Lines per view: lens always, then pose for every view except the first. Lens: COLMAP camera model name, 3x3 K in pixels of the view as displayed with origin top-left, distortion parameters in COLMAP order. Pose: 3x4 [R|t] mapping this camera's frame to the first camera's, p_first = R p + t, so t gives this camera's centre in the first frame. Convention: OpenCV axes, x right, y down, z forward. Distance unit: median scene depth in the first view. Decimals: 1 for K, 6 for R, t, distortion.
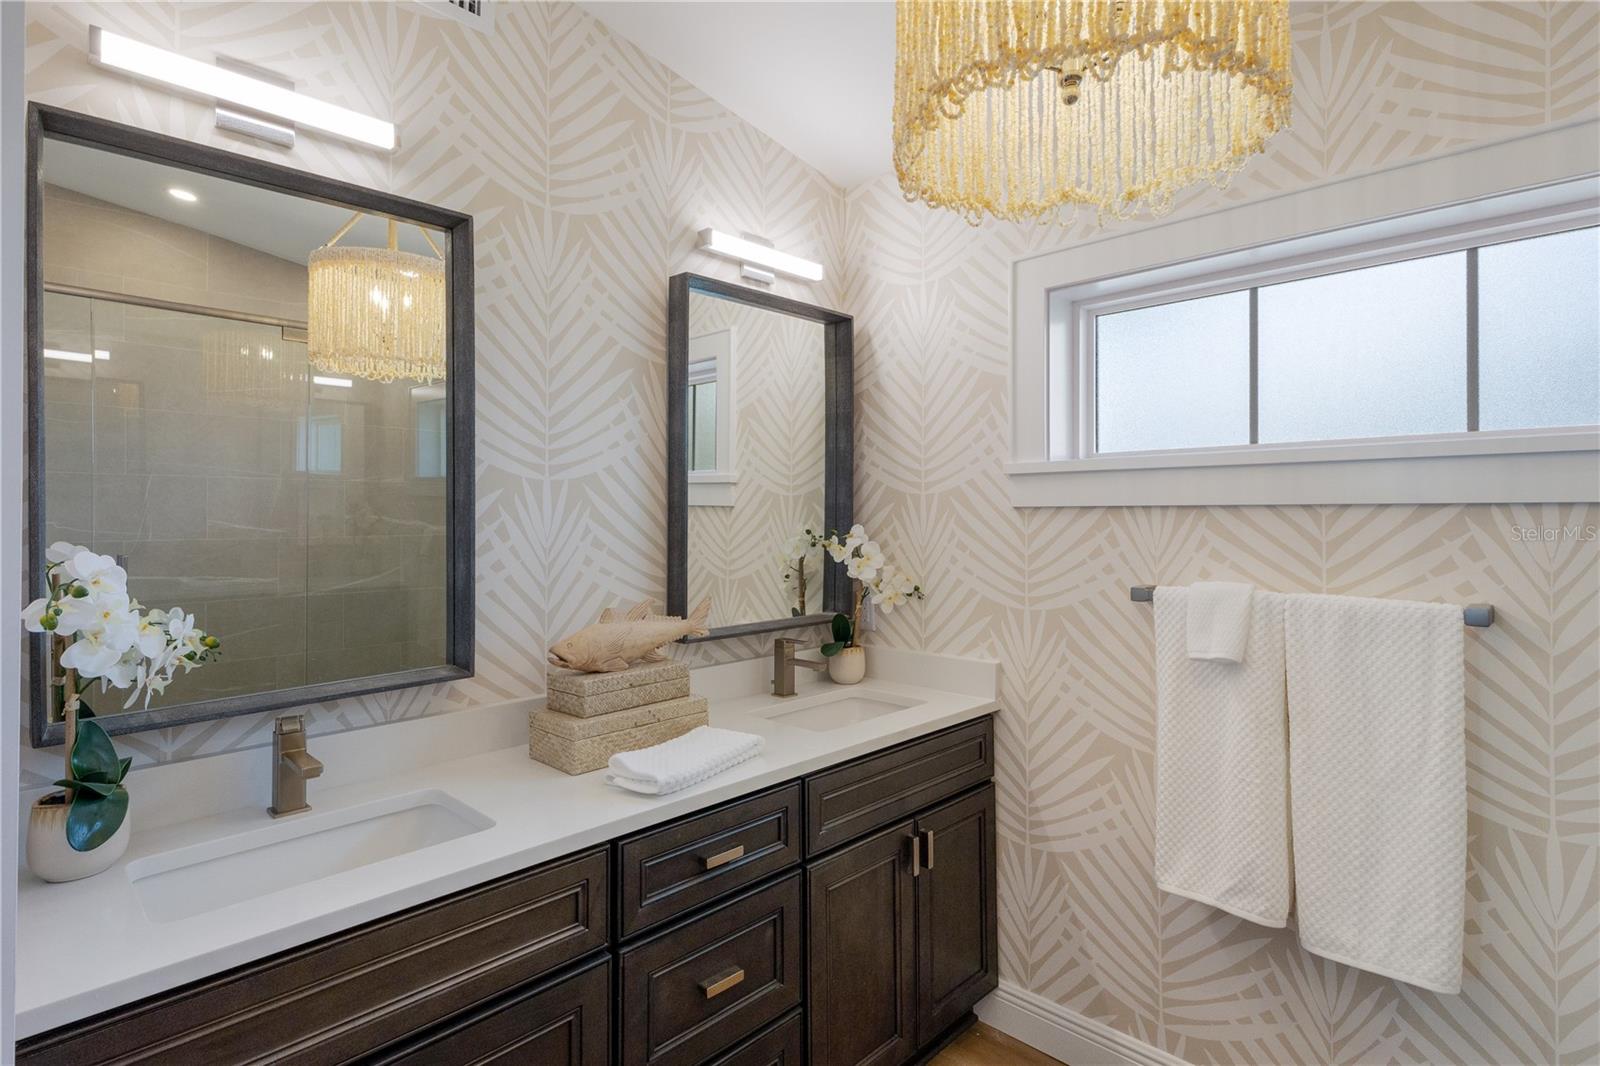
lens RADIAL K [[807.0, 0, 796.6], [0, 807.0, 501.2], [0, 0, 1]] dist [0.018982, -0.000542]
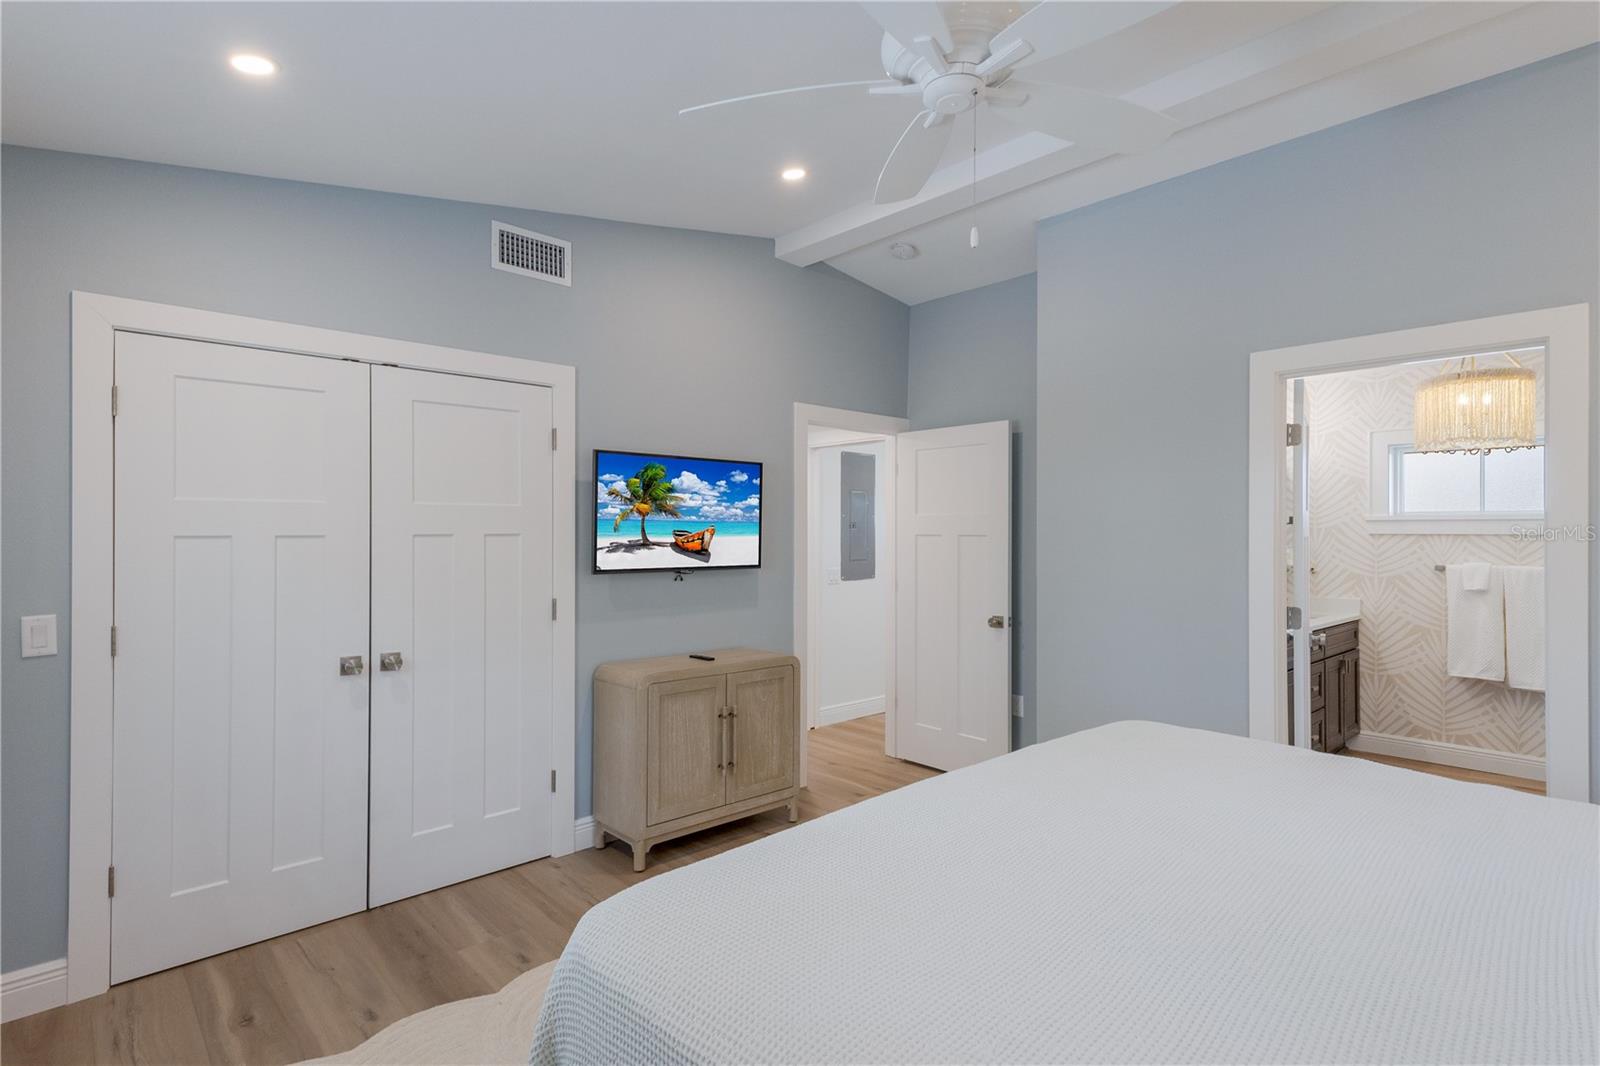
lens RADIAL K [[807.0, 0, 792.6], [0, 807.0, 525.9], [0, 0, 1]] dist [0.018982, -0.000542]
pose [[0.997236, 0.020697, -0.071363, -1.334233], [-0.021185, 0.999757, -0.006079, 0.036101], [0.071219, 0.007574, 0.997432, -1.613136]]
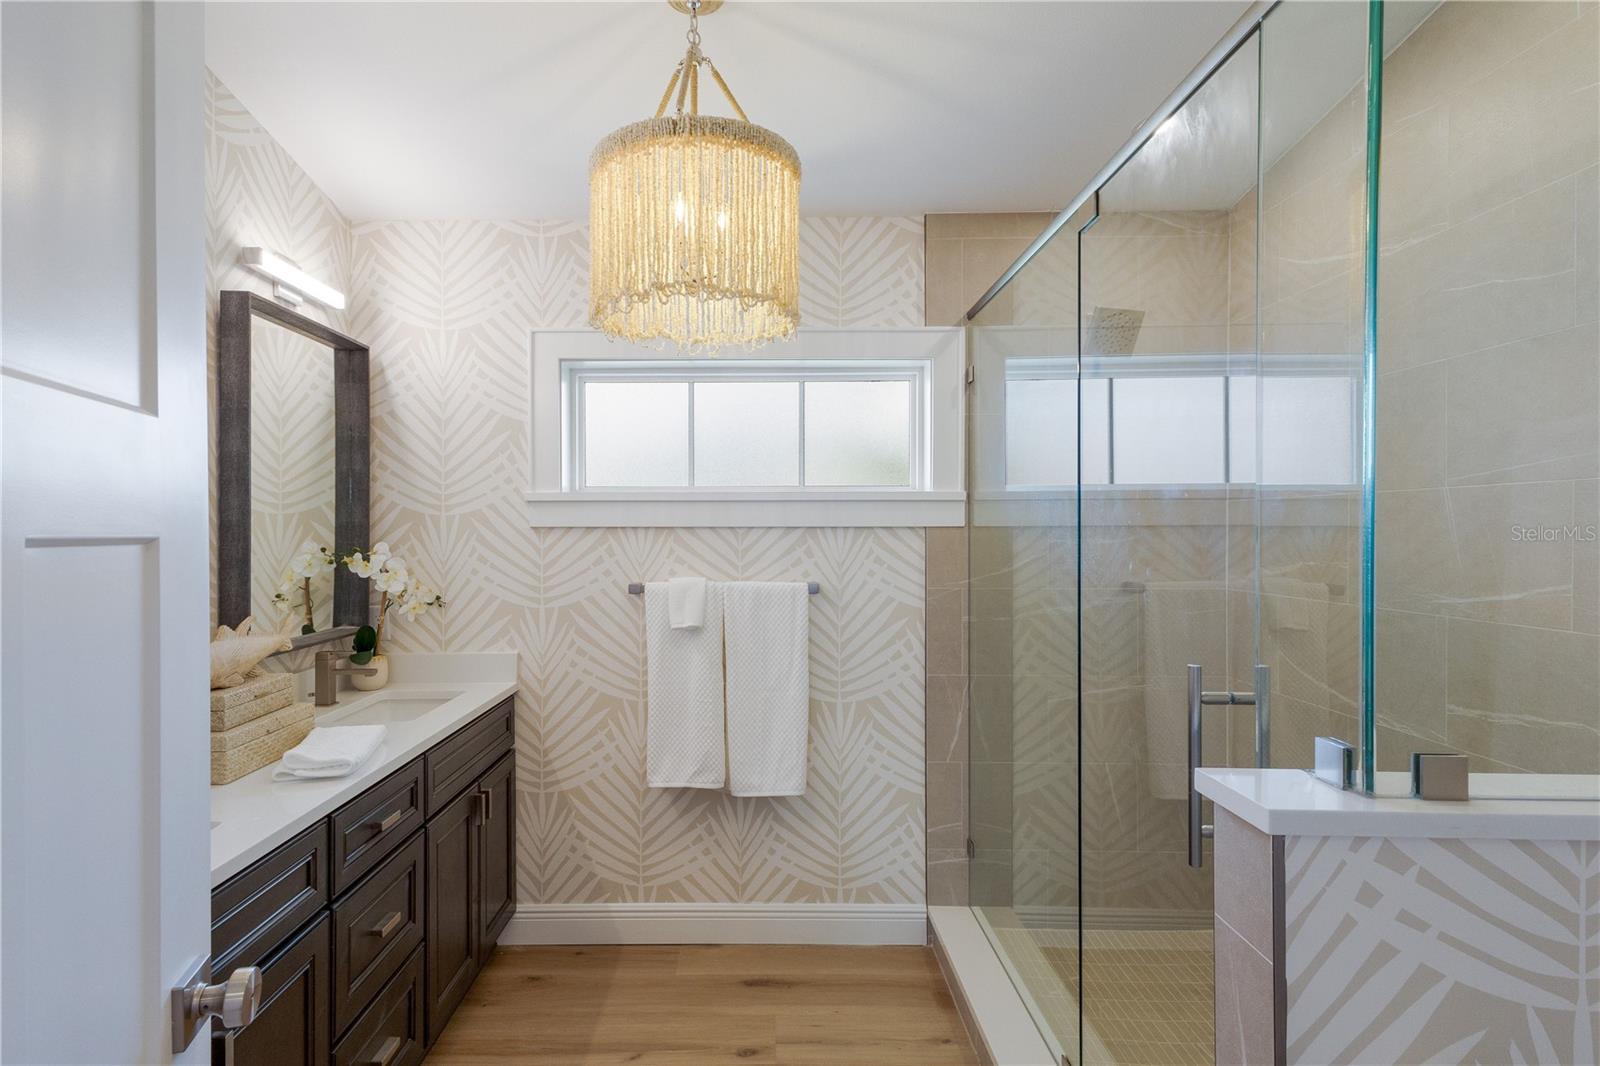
lens RADIAL K [[807.0, 0, 762.9], [0, 807.0, 526.5], [0, 0, 1]] dist [0.018982, -0.000542]
pose [[0.724750, 0.003976, 0.689001, -0.355994], [-0.010869, 0.999925, 0.005664, -0.005048], [-0.688927, -0.011594, 0.724738, -0.167101]]
